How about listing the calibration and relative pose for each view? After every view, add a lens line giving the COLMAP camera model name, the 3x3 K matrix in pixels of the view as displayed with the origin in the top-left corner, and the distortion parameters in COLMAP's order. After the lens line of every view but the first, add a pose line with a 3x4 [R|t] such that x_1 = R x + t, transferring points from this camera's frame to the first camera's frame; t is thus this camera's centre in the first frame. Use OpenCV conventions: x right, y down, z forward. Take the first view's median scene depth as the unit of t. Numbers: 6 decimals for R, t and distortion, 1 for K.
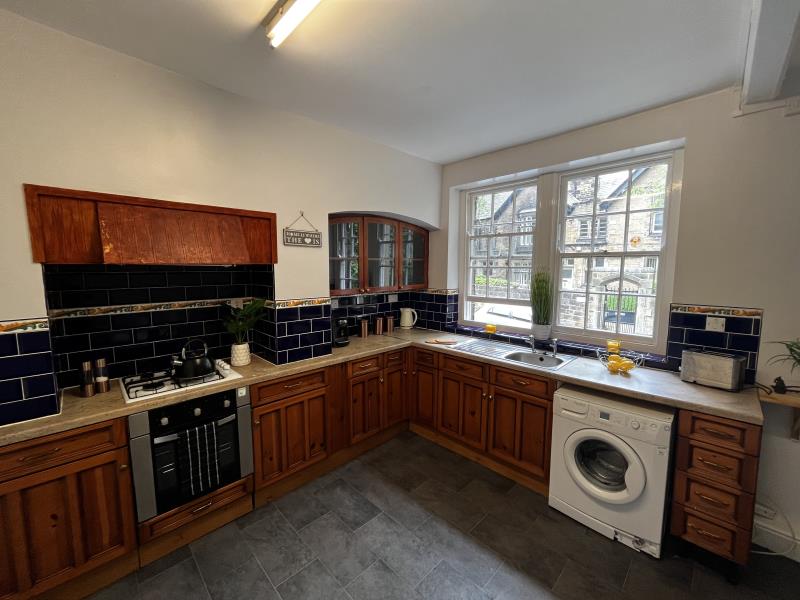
lens RADIAL K [[327.4, 0, 398.1], [0, 327.4, 299.1], [0, 0, 1]] dist [0.000209, -0.000831]
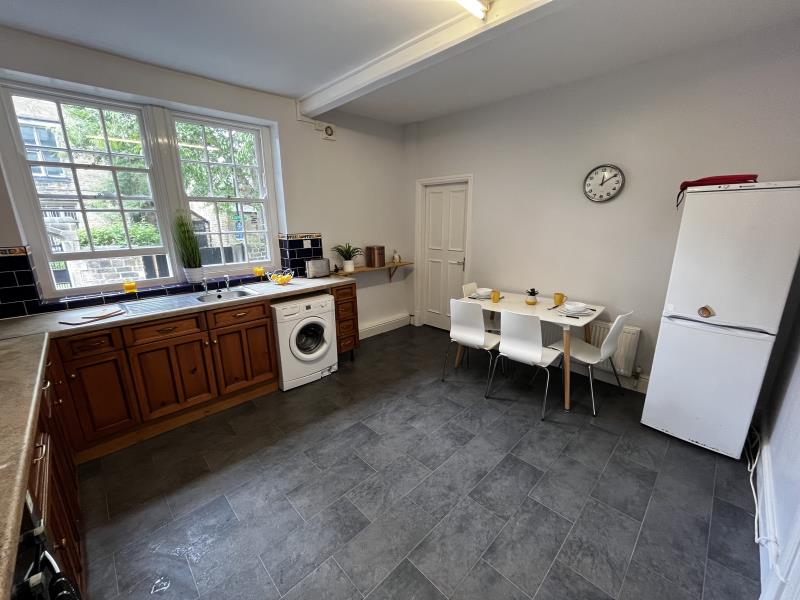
lens RADIAL K [[327.4, 0, 398.1], [0, 327.4, 299.1], [0, 0, 1]] dist [0.000209, -0.000831]
pose [[0.005446, -0.246693, 0.969078, -0.756114], [0.105645, 0.963811, 0.244758, -0.016077], [-0.994389, 0.101046, 0.031311, 0.458412]]
